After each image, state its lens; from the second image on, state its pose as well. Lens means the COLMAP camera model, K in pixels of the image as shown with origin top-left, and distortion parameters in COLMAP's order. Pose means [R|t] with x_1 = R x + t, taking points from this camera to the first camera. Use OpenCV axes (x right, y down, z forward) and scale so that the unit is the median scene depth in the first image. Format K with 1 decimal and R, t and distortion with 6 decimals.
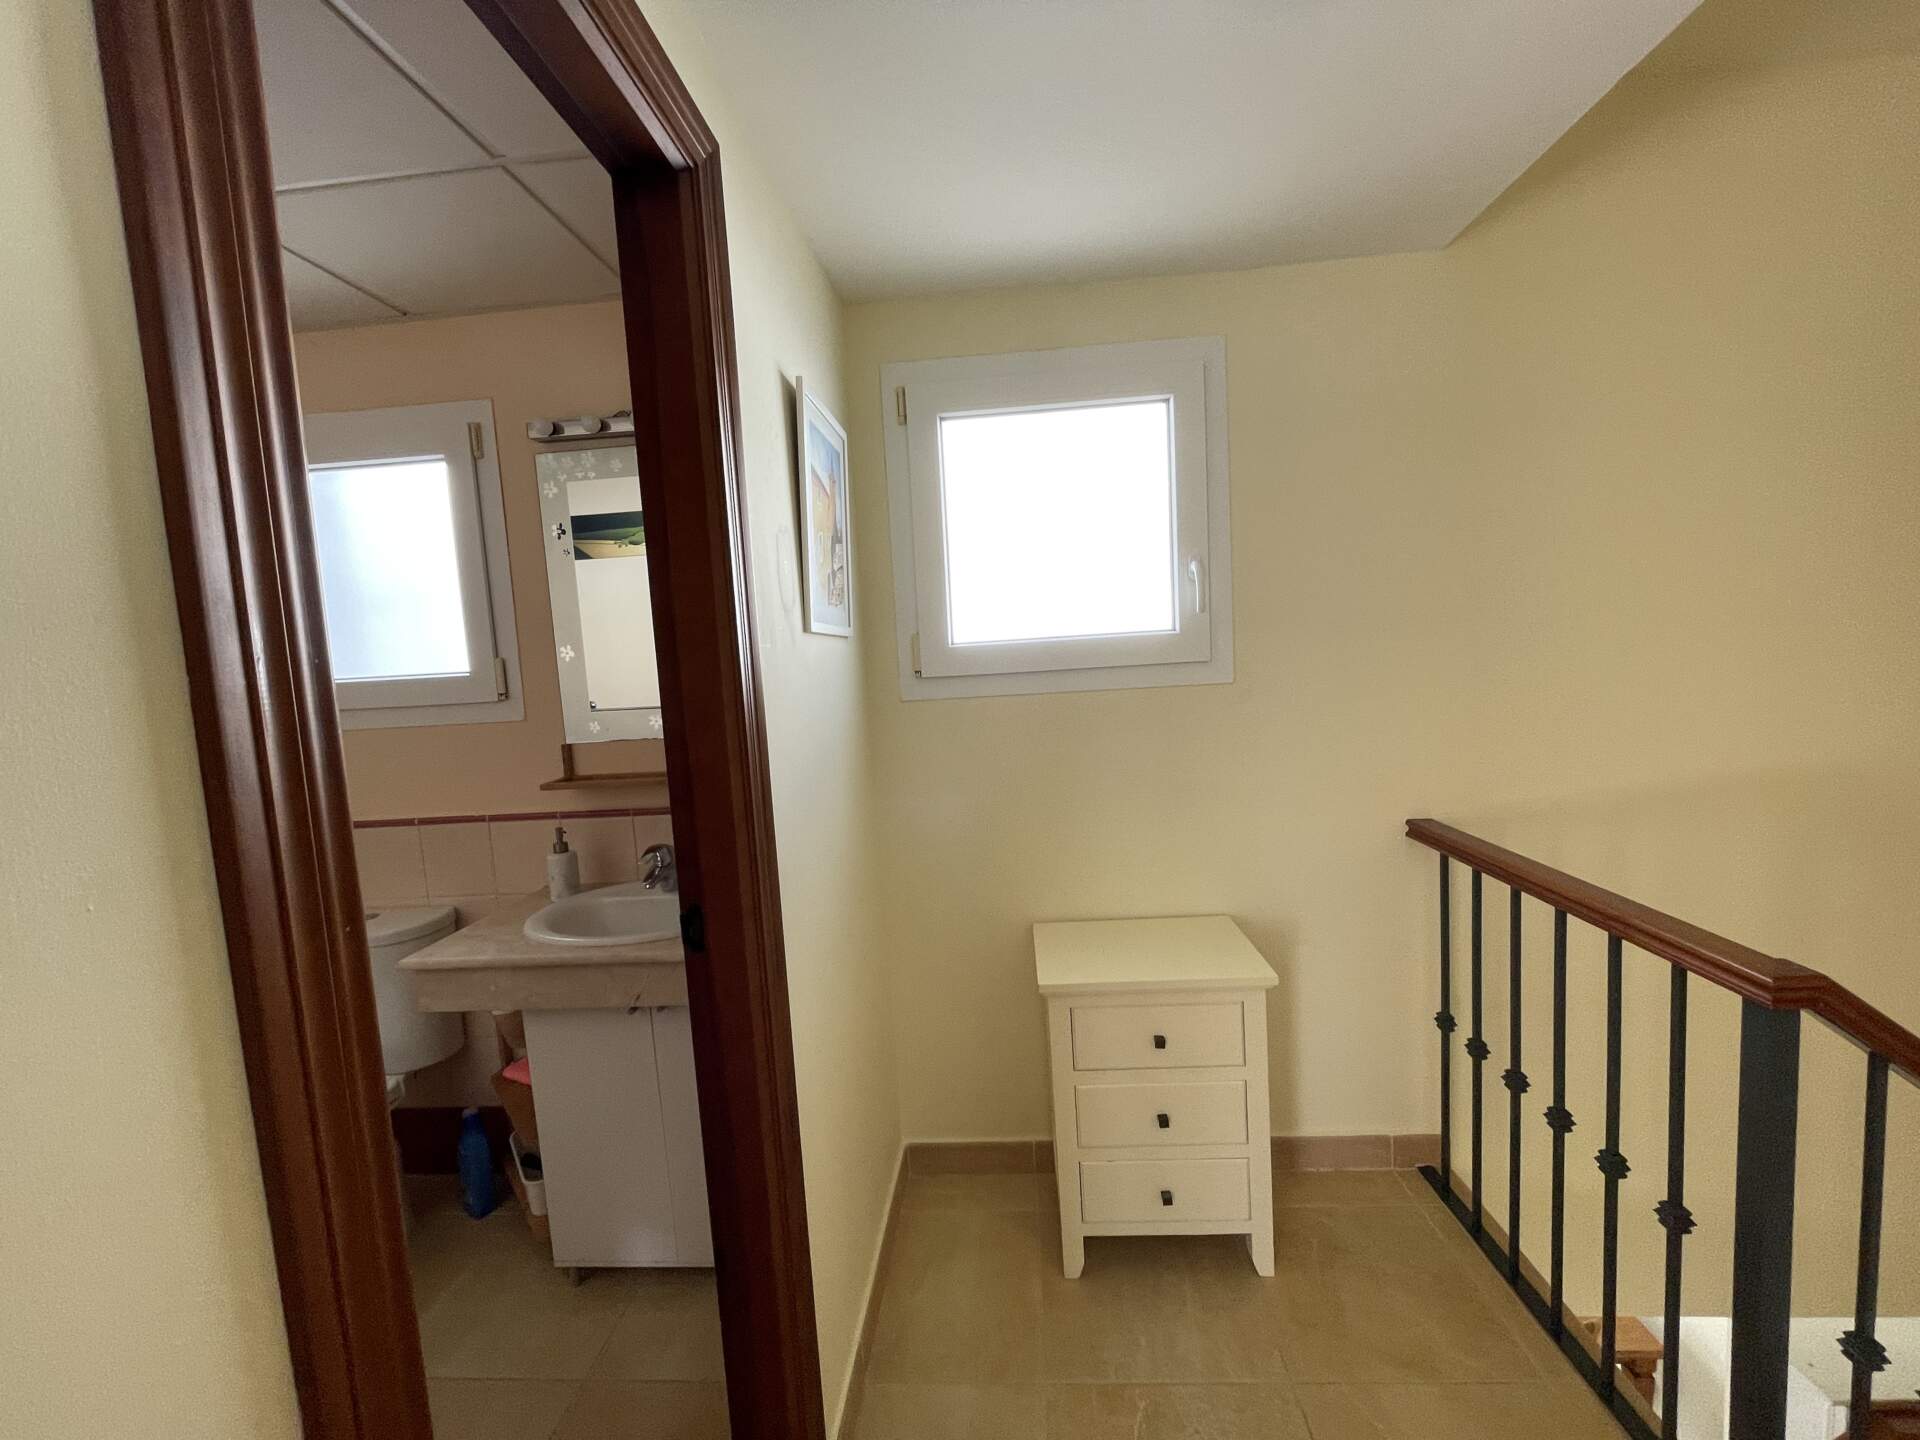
lens RADIAL K [[774.1, 0, 955.3], [0, 774.1, 717.4], [0, 0, 1]] dist [-0.002825, 0.000215]
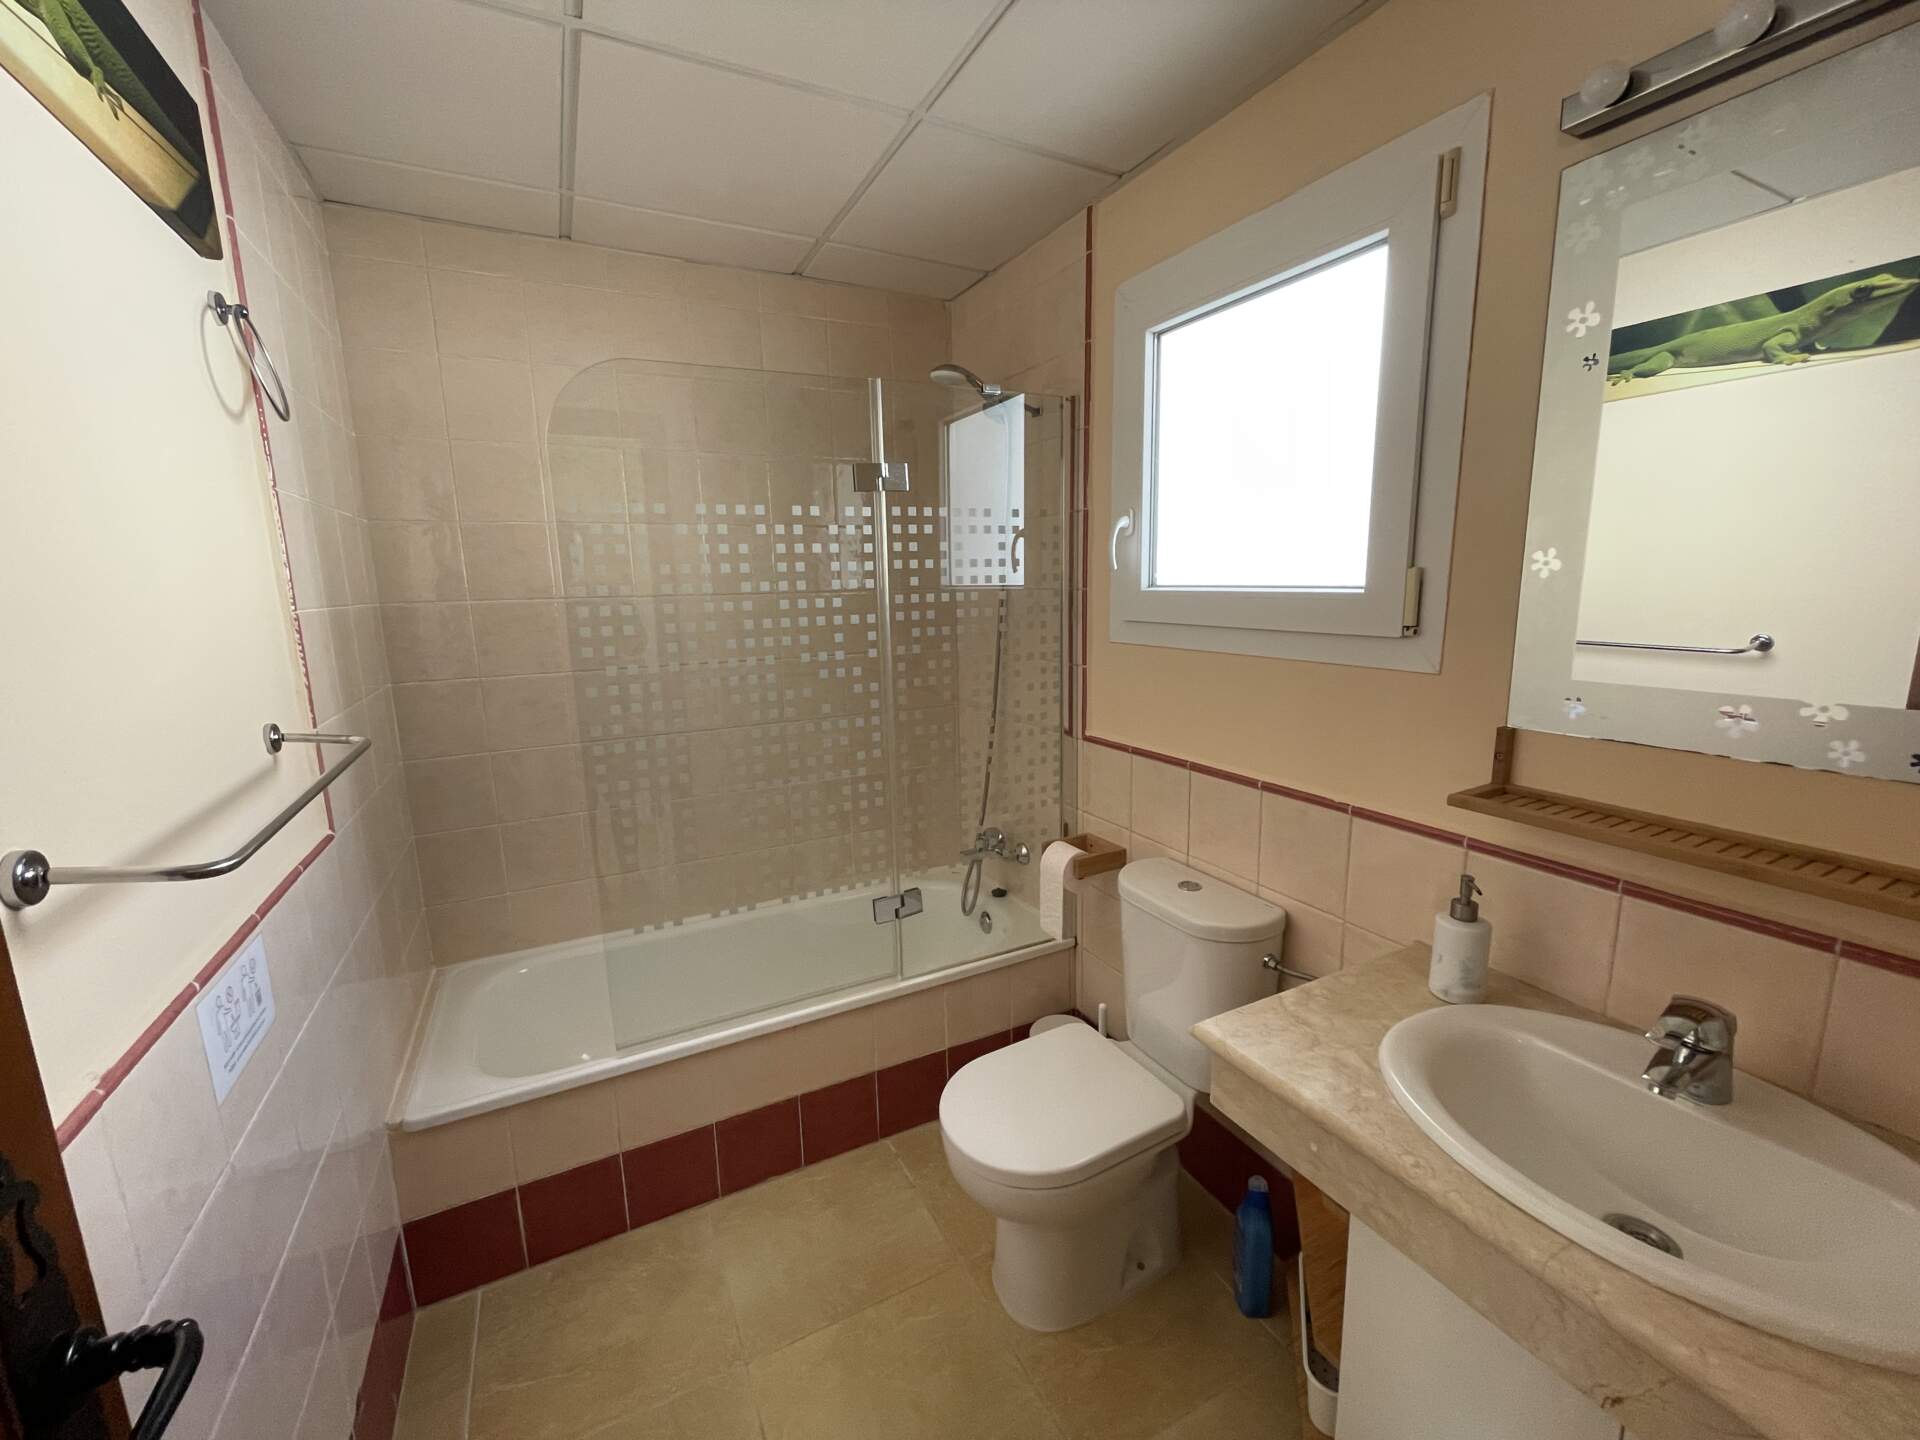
lens RADIAL K [[774.1, 0, 958.5], [0, 774.1, 711.1], [0, 0, 1]] dist [-0.002825, 0.000215]
pose [[0.524087, 0.198494, -0.828211, -0.254362], [-0.083446, 0.979750, 0.182009, -0.047201], [0.847567, -0.026278, 0.530038, 0.372888]]
